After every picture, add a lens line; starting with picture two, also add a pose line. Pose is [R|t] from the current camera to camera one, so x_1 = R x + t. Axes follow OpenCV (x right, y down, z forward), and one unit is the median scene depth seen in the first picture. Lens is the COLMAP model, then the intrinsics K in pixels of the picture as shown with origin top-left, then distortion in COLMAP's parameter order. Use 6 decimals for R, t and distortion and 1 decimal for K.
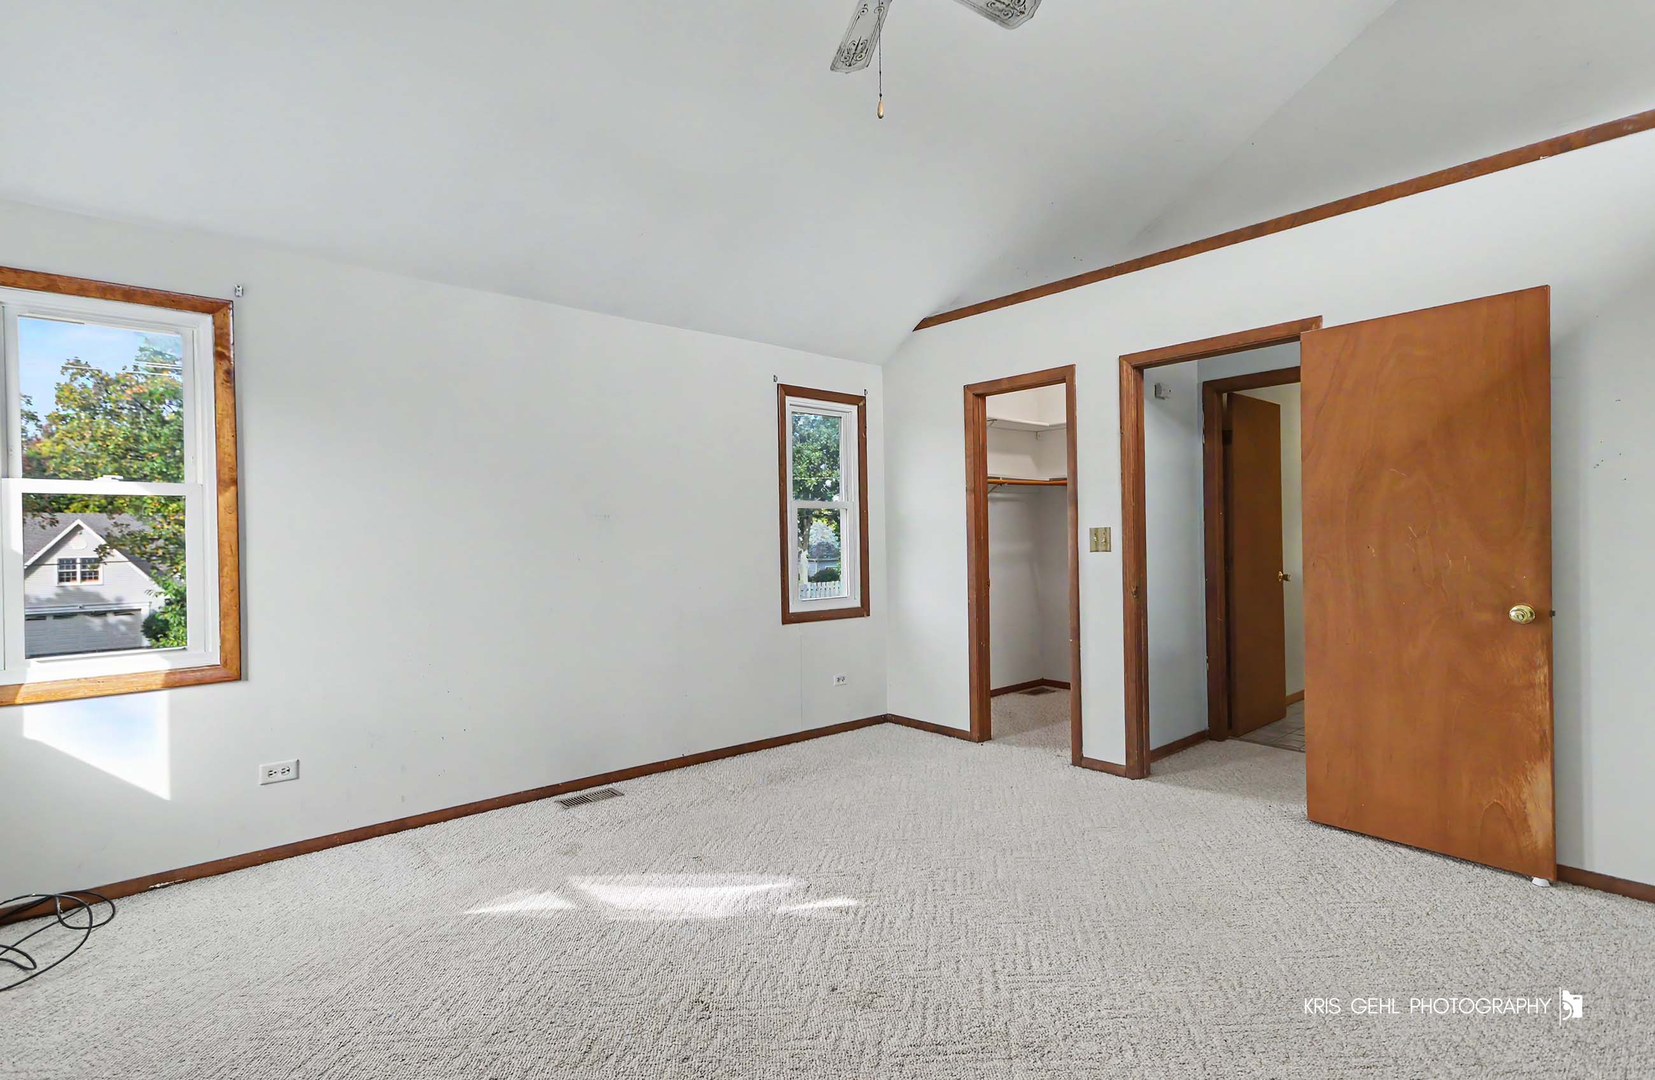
lens RADIAL K [[776.1, 0, 827.5], [0, 776.1, 540.0], [0, 0, 1]] dist [0.001178, 0.000151]
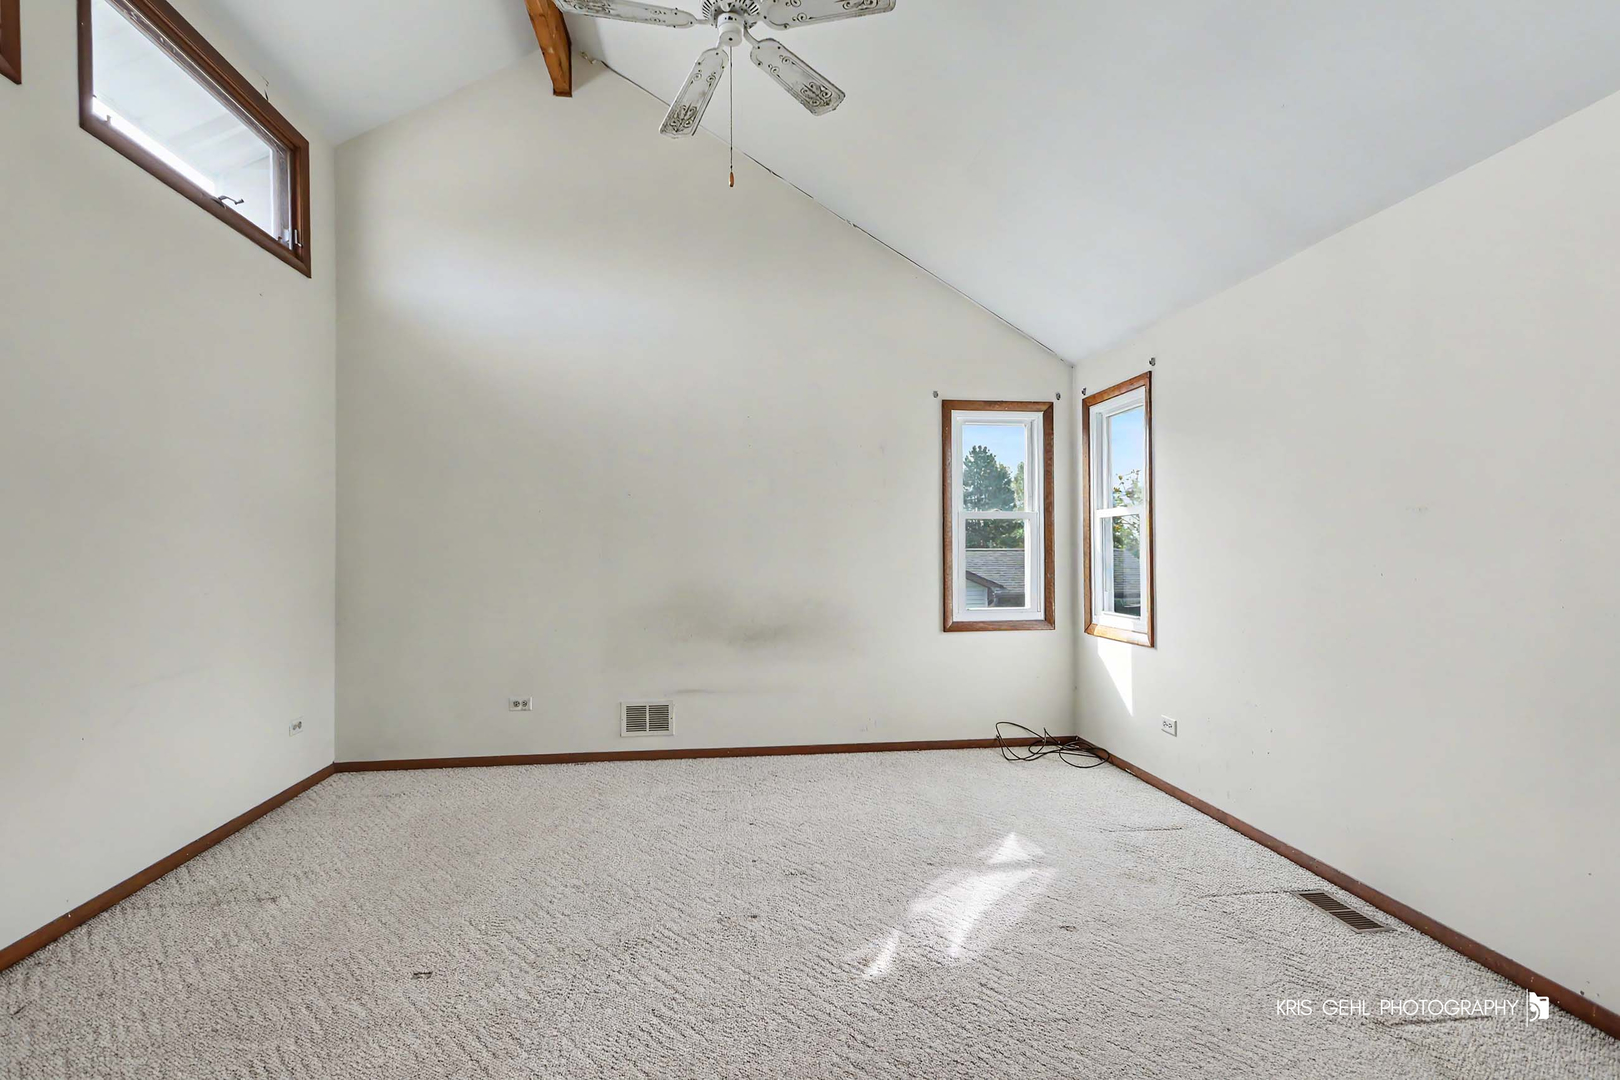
lens RADIAL K [[746.4, 0, 810.0], [0, 746.4, 540.0], [0, 0, 1]] dist [0.012807, 0.000282]
pose [[-0.577176, 0.003097, -0.816614, 0.699184], [0.017760, 0.999804, -0.008761, -0.008102], [0.816427, -0.019560, -0.577118, 1.336239]]
